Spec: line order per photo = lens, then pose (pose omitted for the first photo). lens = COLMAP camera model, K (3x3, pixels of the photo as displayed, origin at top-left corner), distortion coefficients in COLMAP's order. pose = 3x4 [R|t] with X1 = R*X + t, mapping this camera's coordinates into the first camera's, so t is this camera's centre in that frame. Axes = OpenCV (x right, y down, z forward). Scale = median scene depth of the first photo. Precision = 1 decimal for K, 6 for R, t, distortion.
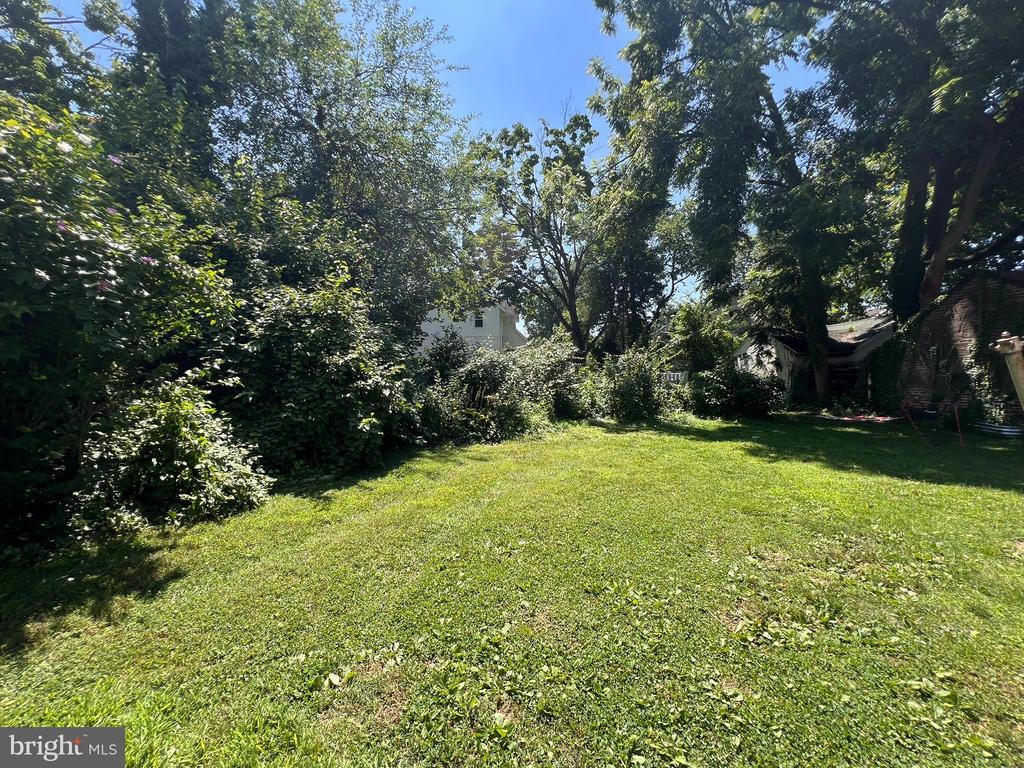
lens RADIAL K [[409.7, 0, 511.4], [0, 409.7, 380.6], [0, 0, 1]] dist [0.003079, 0.000248]
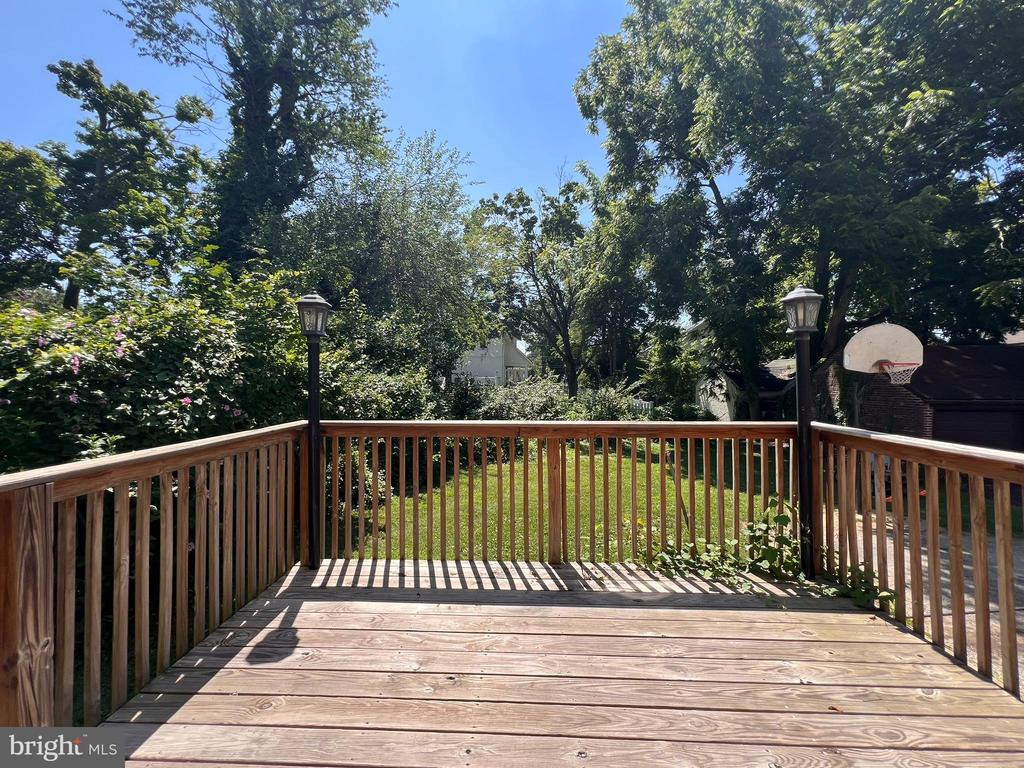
lens RADIAL K [[409.7, 0, 513.5], [0, 409.7, 380.7], [0, 0, 1]] dist [0.003079, 0.000248]
pose [[0.999866, 0.013779, 0.008808, -0.008560], [-0.013692, 0.999857, -0.009911, -0.061873], [-0.008943, 0.009789, 0.999912, -0.231653]]
